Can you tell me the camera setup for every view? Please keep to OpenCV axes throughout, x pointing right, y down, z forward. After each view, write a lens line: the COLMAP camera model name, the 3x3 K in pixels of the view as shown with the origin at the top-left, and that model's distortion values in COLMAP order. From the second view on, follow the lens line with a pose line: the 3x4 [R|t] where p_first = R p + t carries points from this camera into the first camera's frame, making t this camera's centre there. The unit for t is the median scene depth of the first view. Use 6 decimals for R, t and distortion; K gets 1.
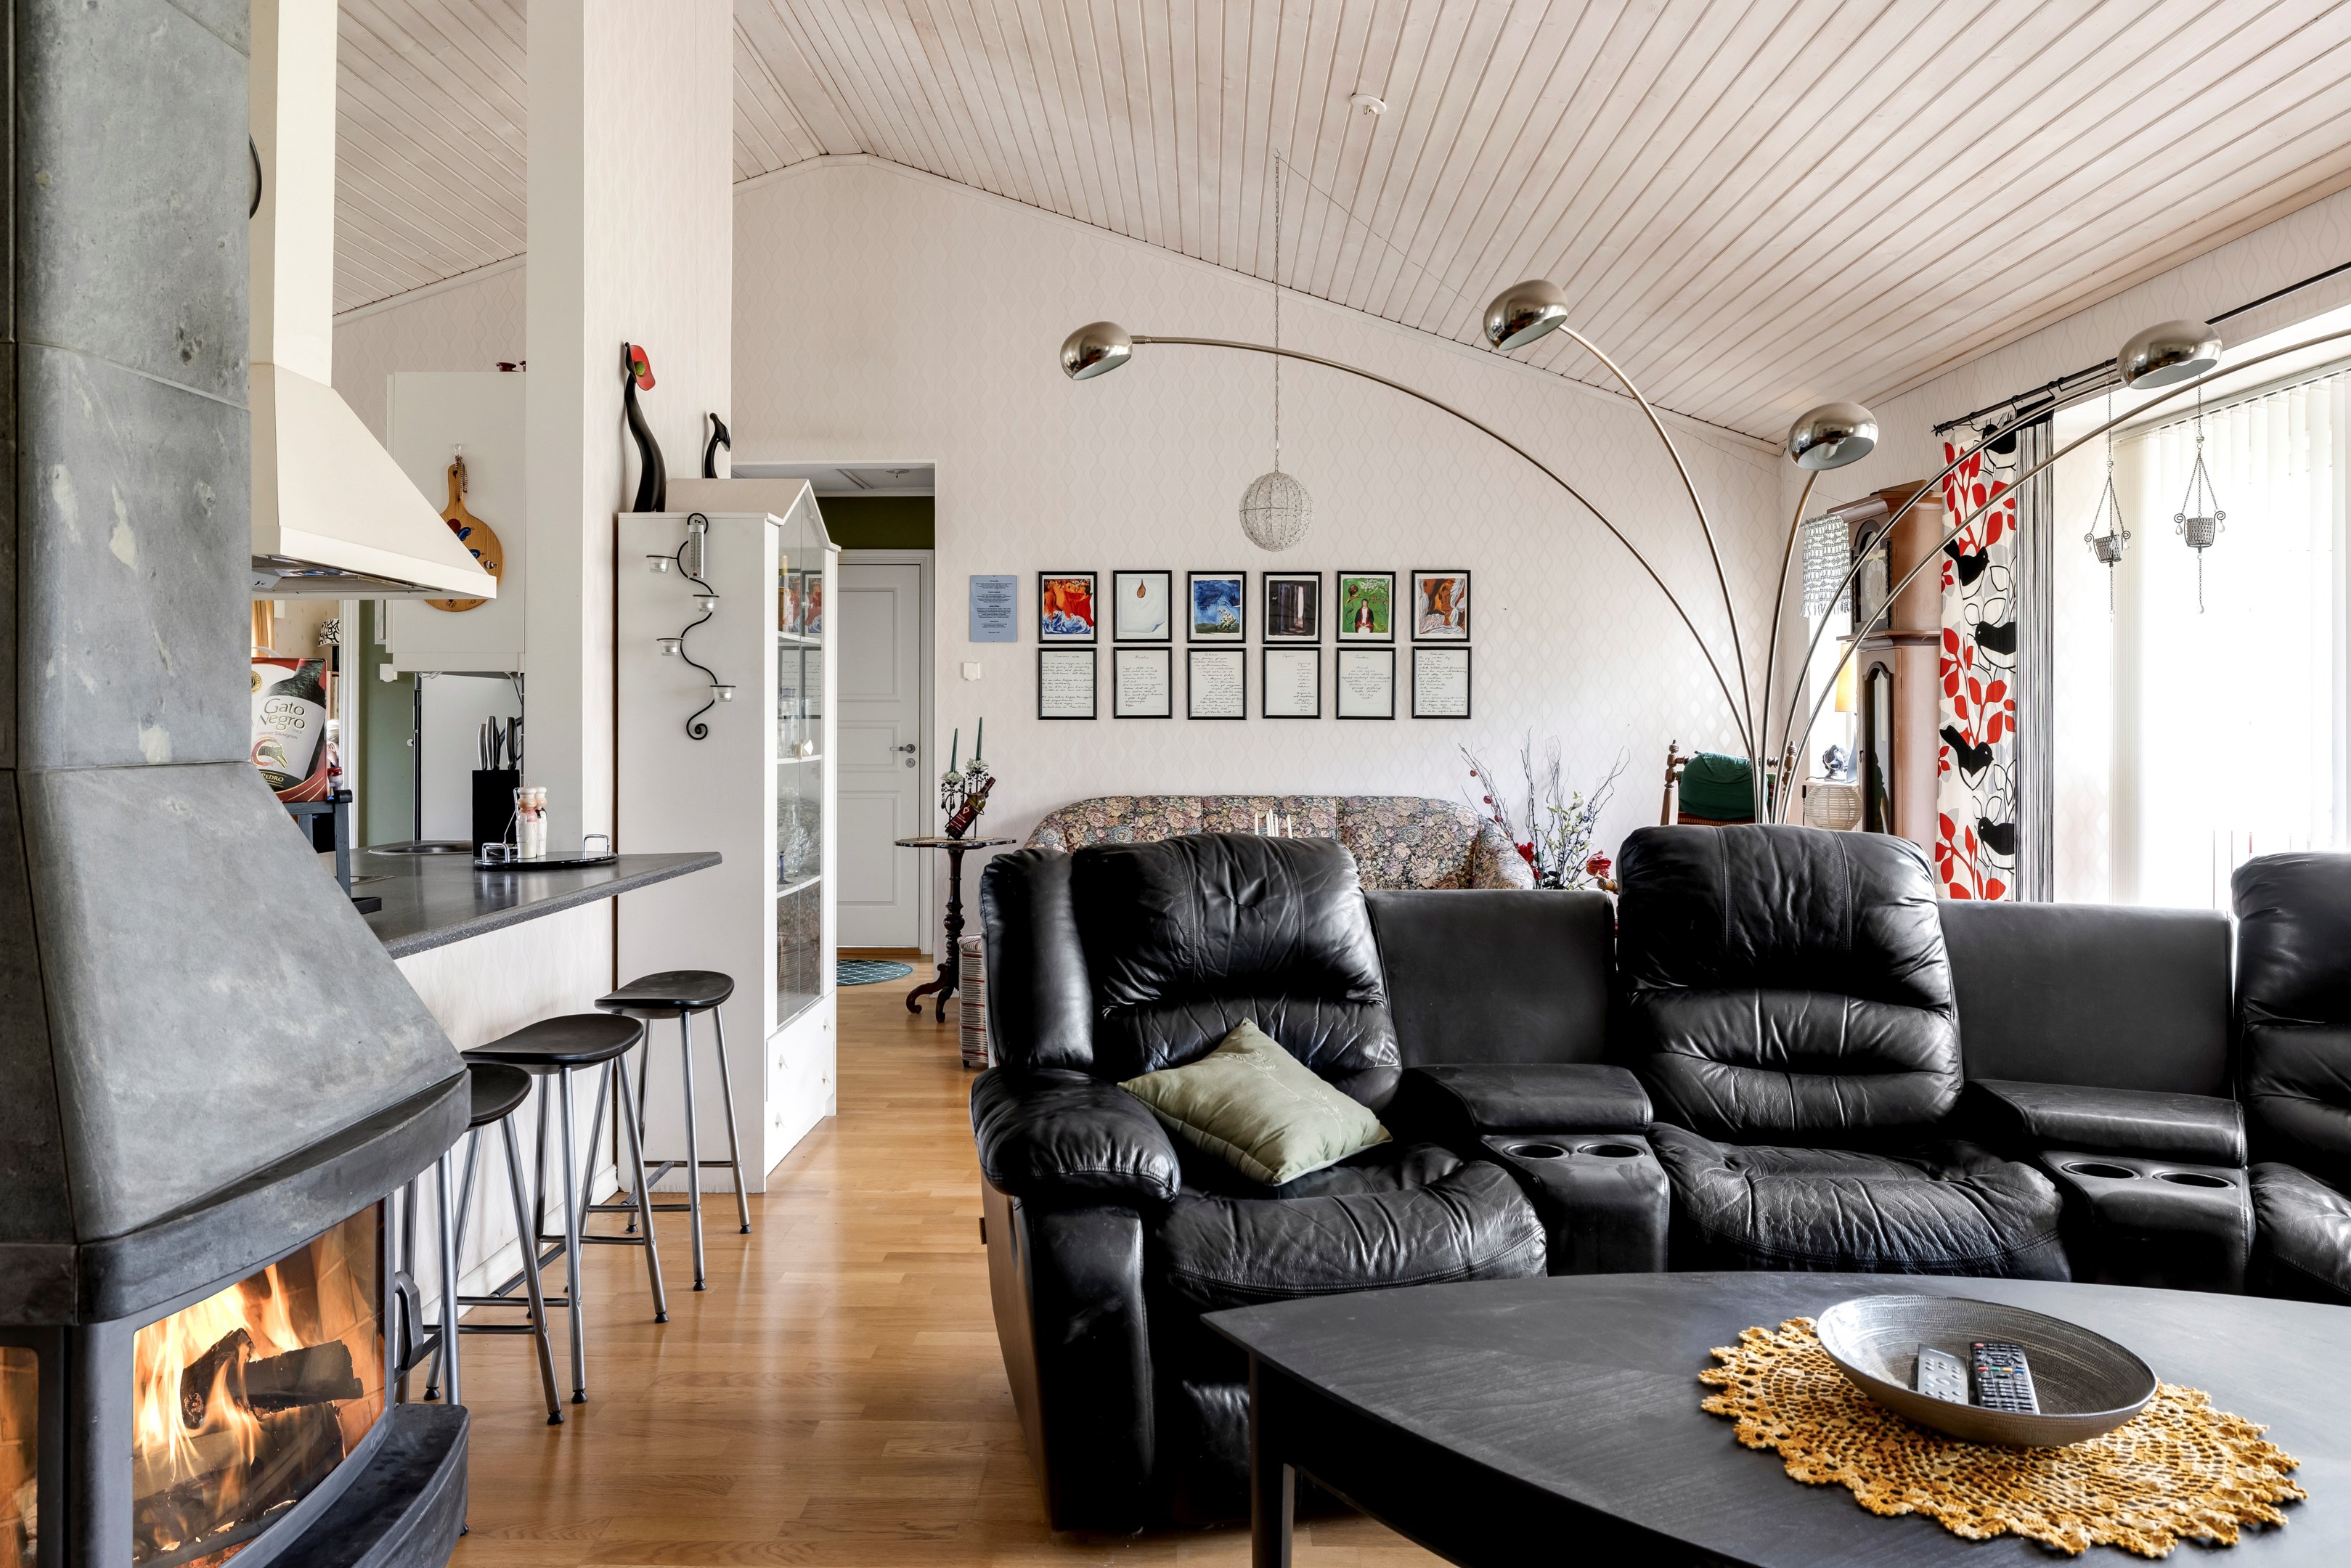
lens RADIAL K [[1552.7, 0, 1169.1], [0, 1552.7, 716.2], [0, 0, 1]] dist [-0.000339, -0.000625]
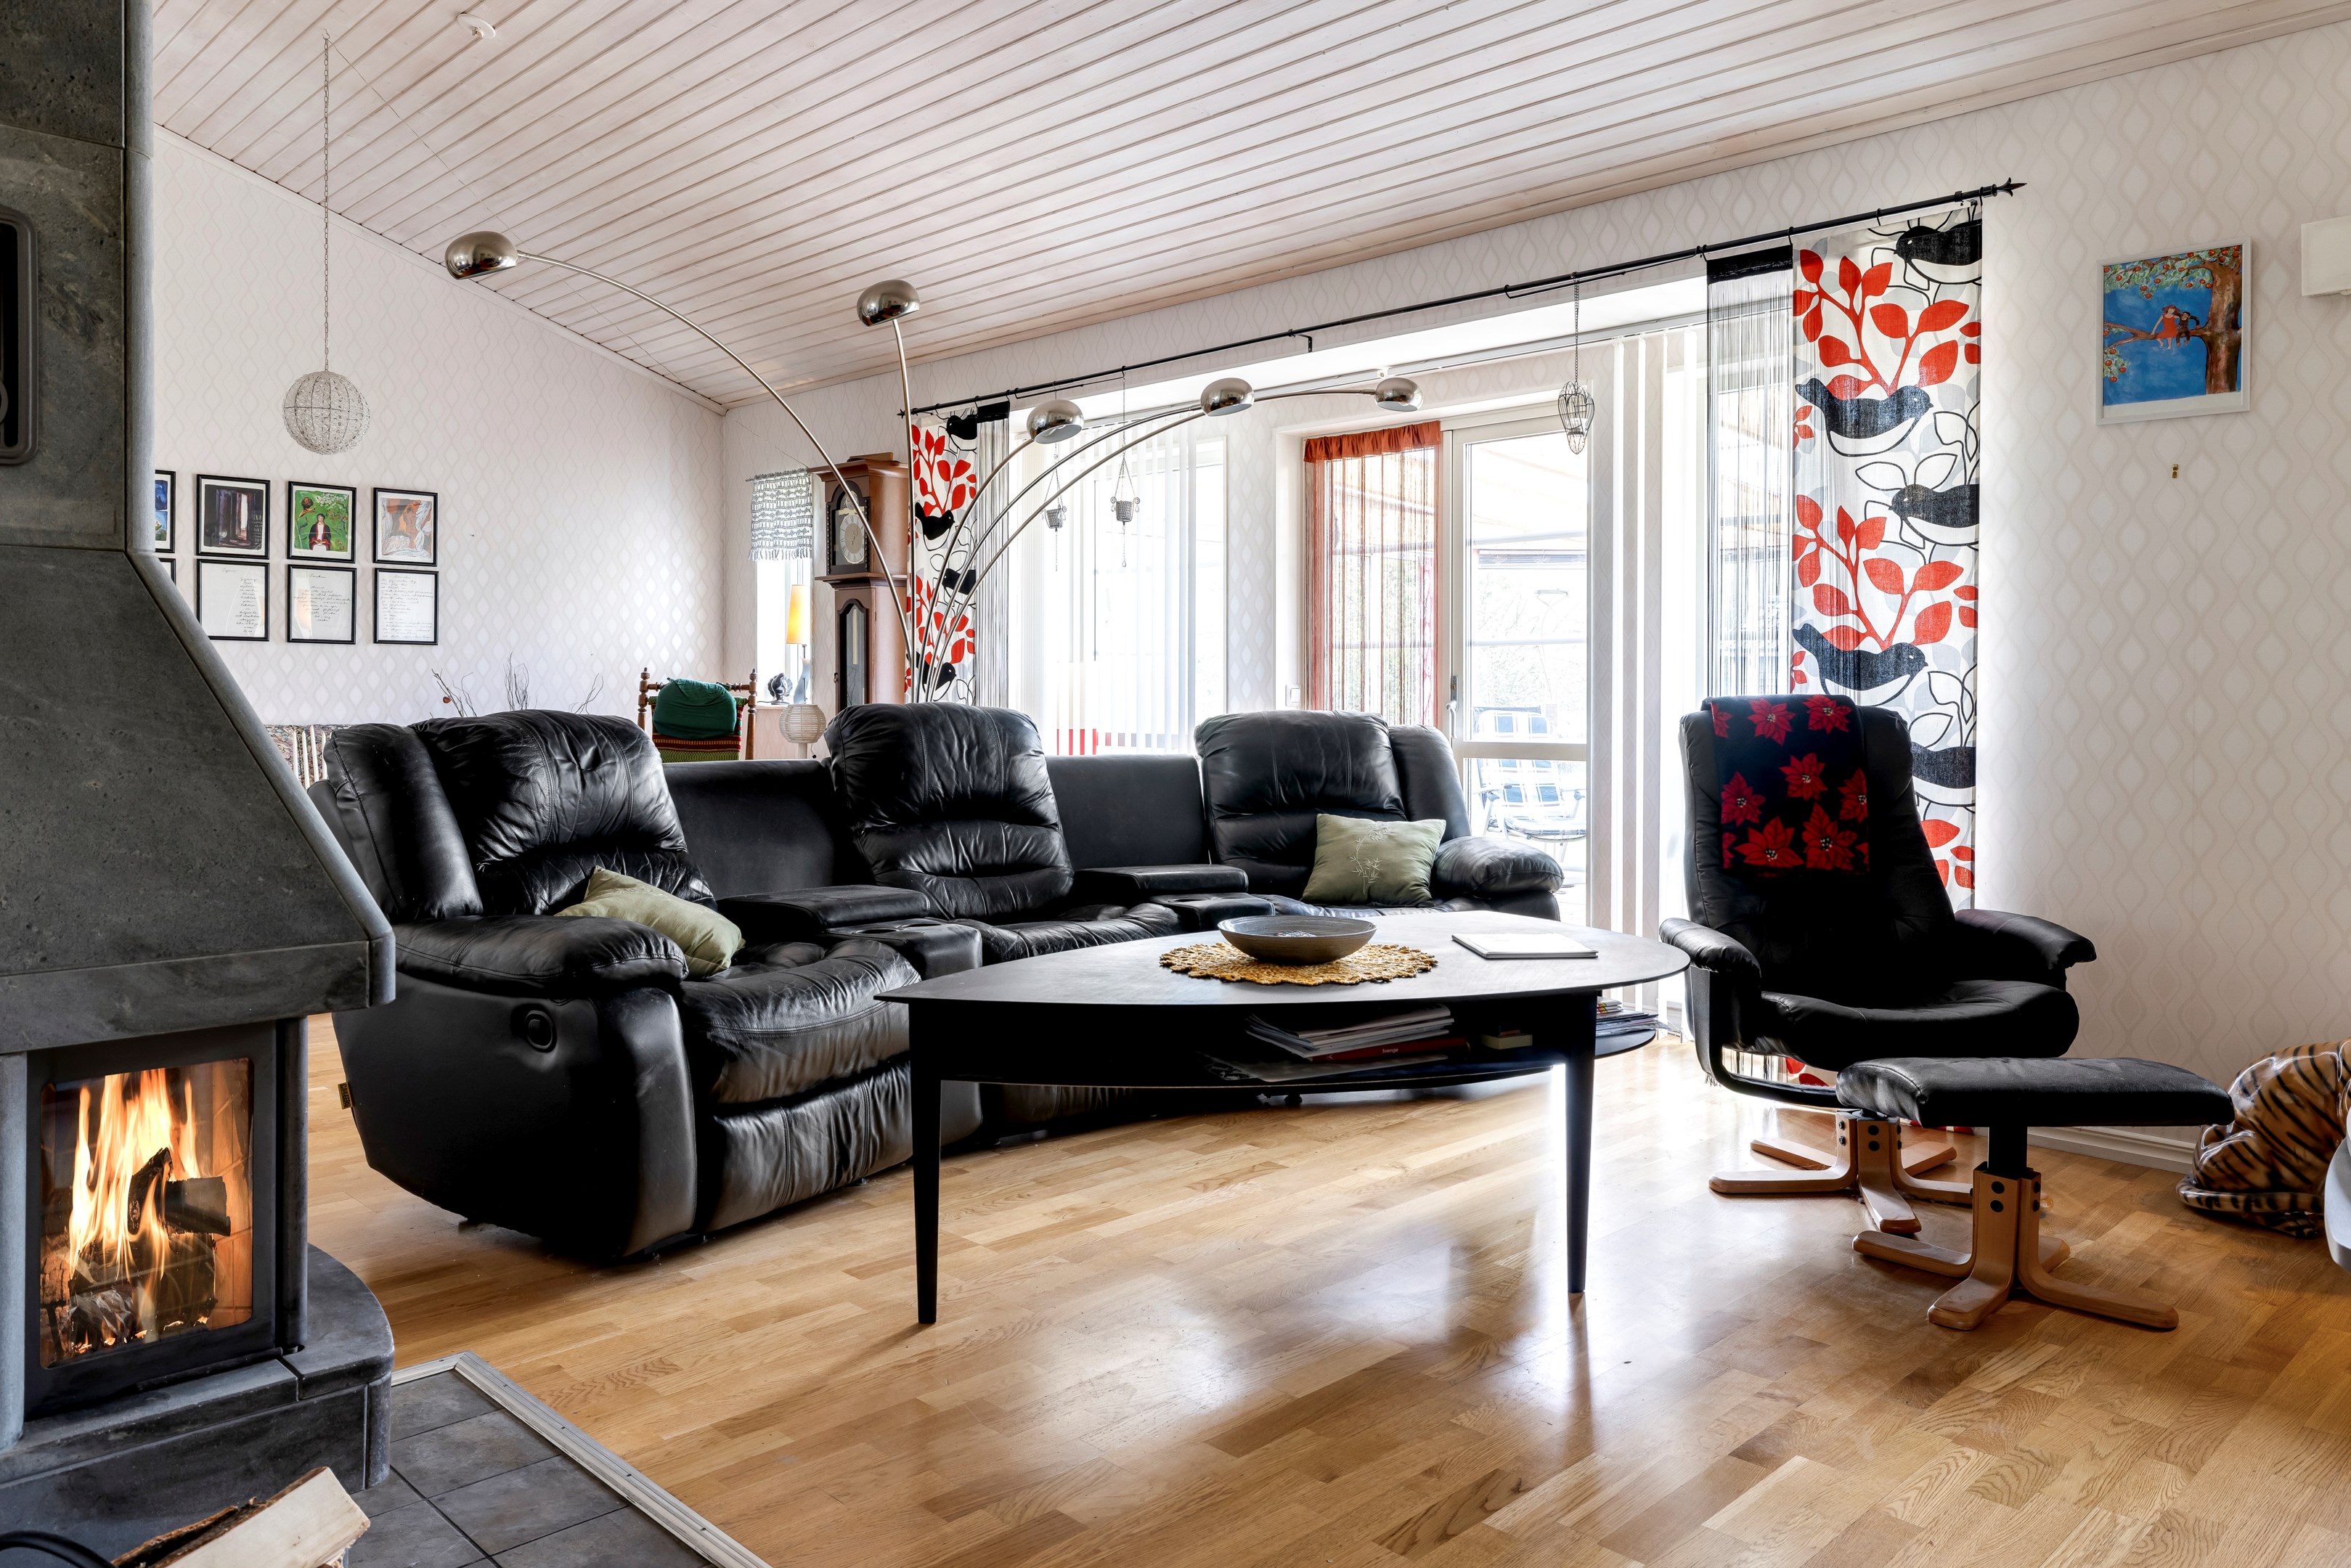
lens RADIAL K [[1646.3, 0, 1190.3], [0, 1646.3, 710.6], [0, 0, 1]] dist [0.001895, -0.001805]
pose [[0.696665, -0.004639, 0.717381, -0.276148], [-0.006929, 0.999889, 0.013195, 0.032613], [-0.717363, -0.014163, 0.696556, -0.082816]]
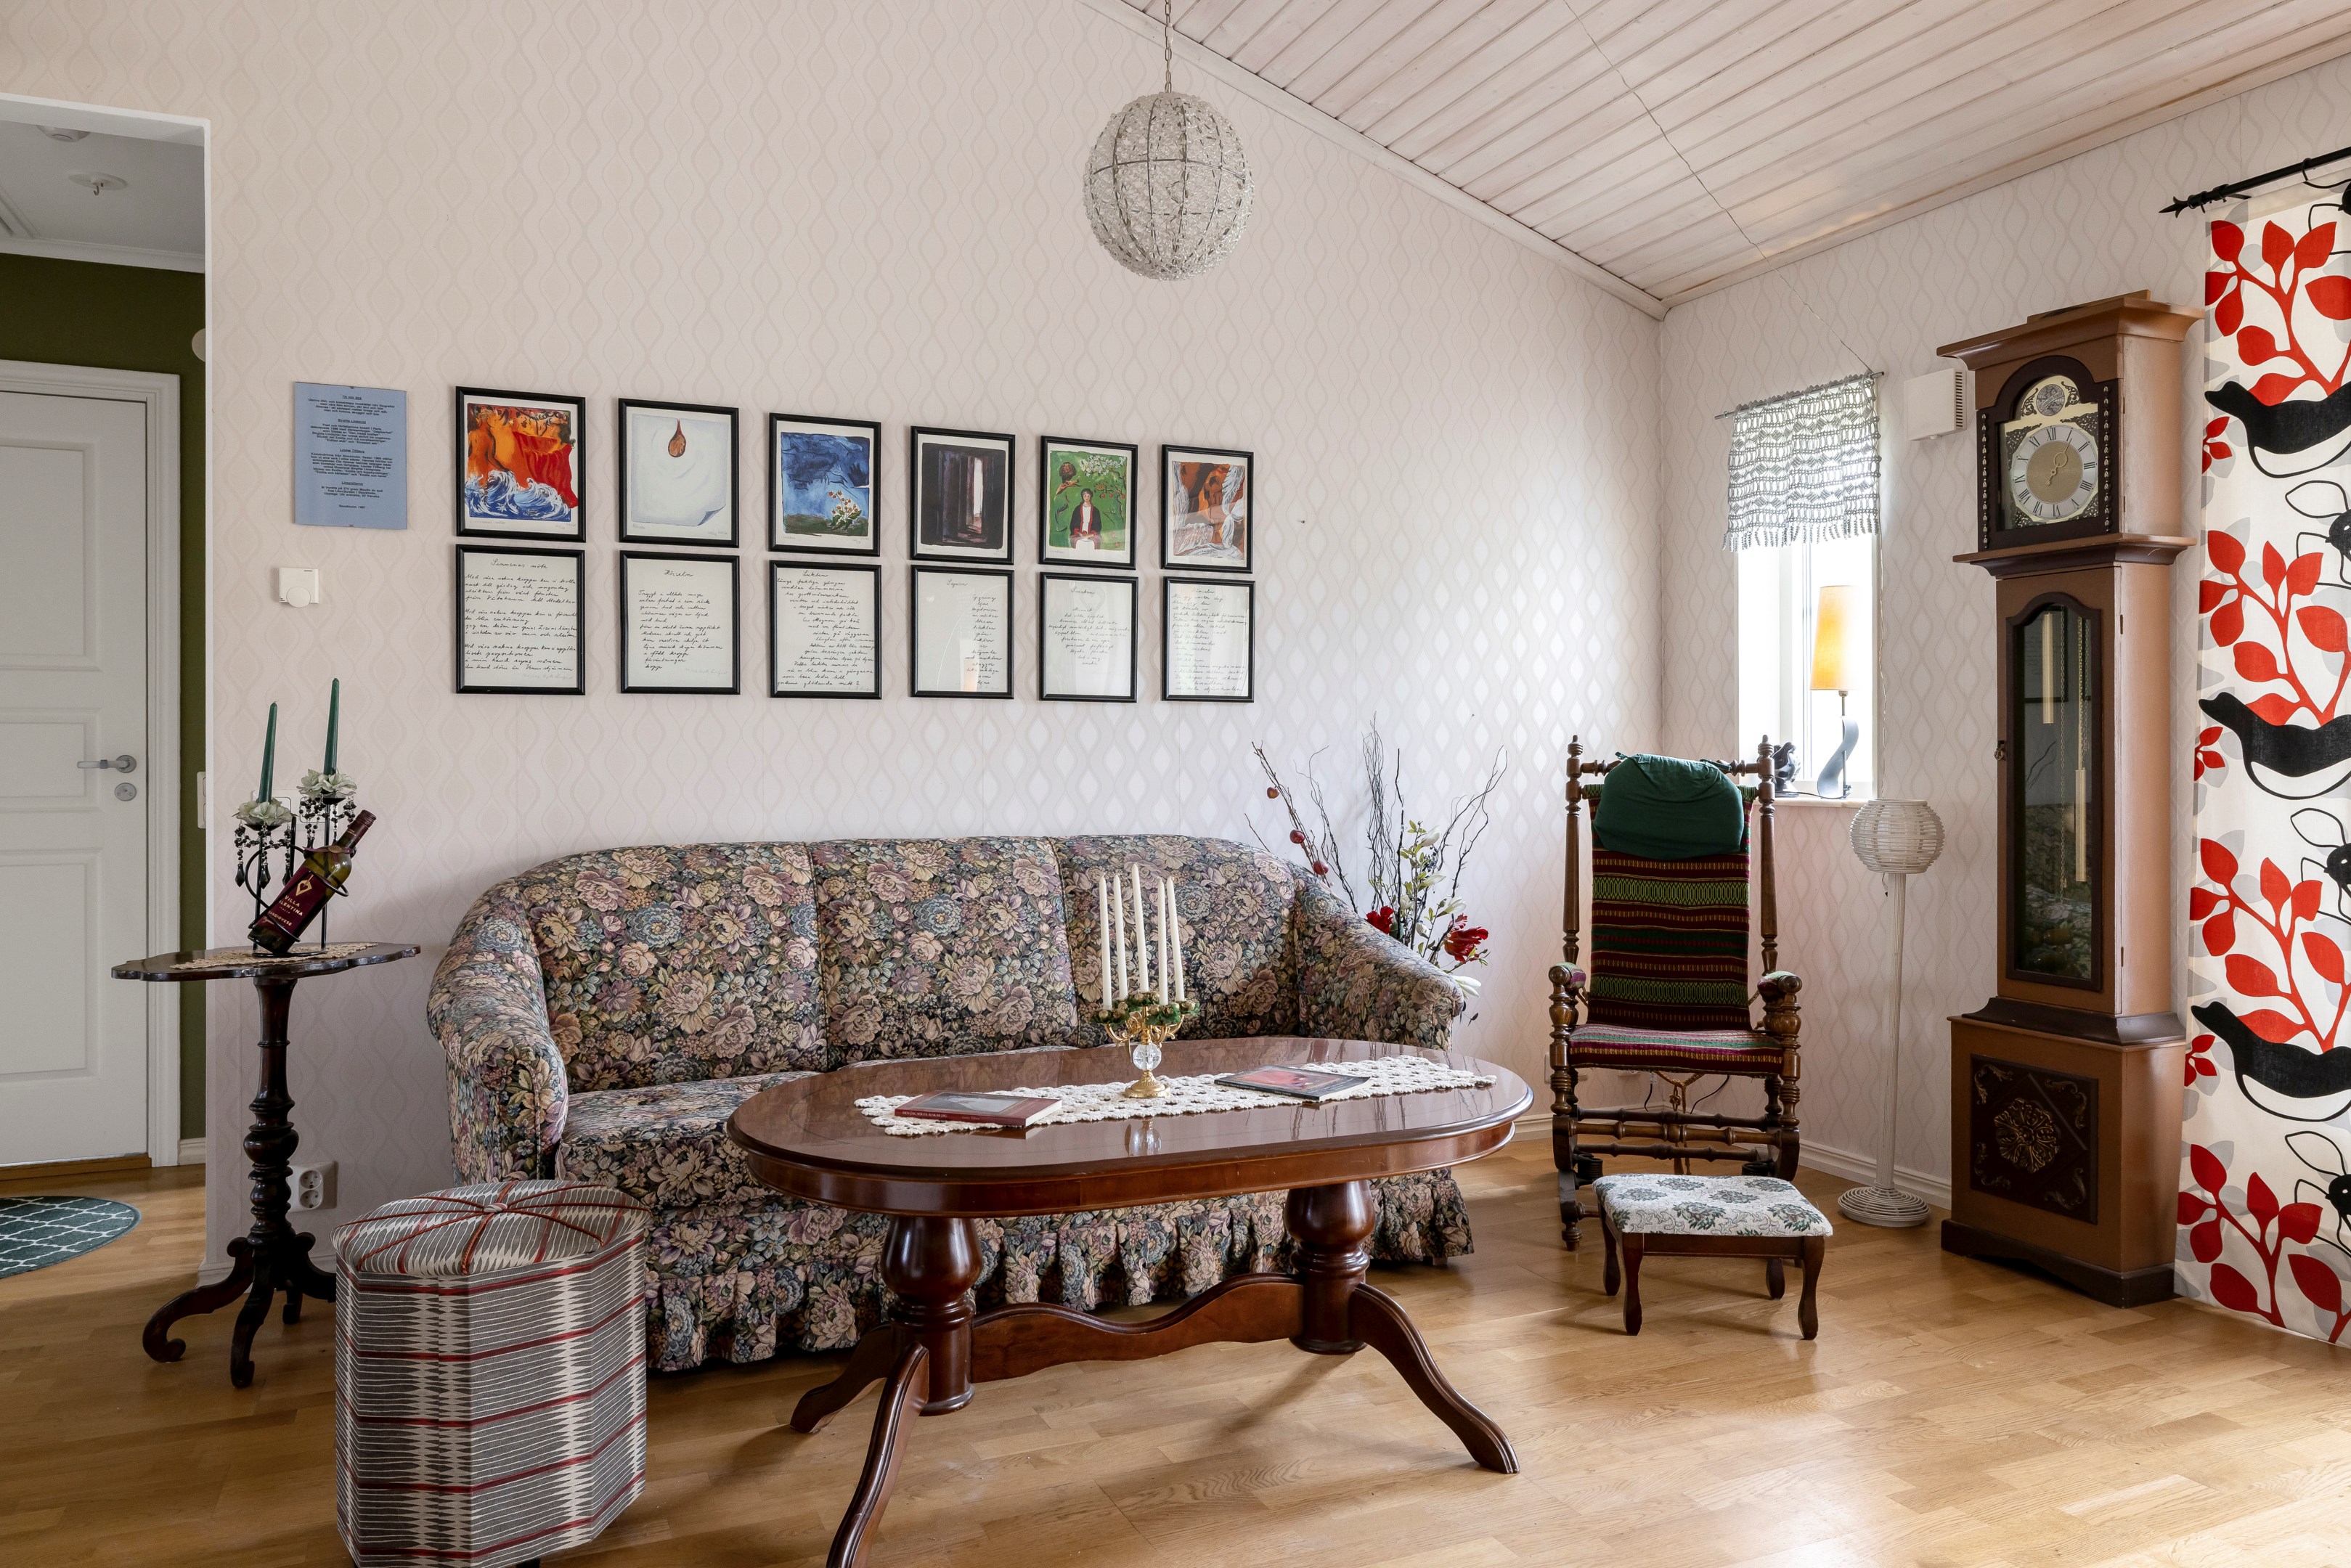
lens RADIAL K [[1606.1, 0, 1190.9], [0, 1606.1, 762.3], [0, 0, 1]] dist [-0.002625, 0.001745]
pose [[0.903112, -0.002863, 0.429396, -0.116016], [0.001068, 0.999990, 0.004421, 0.027584], [-0.429405, -0.003534, 0.903105, 0.565010]]
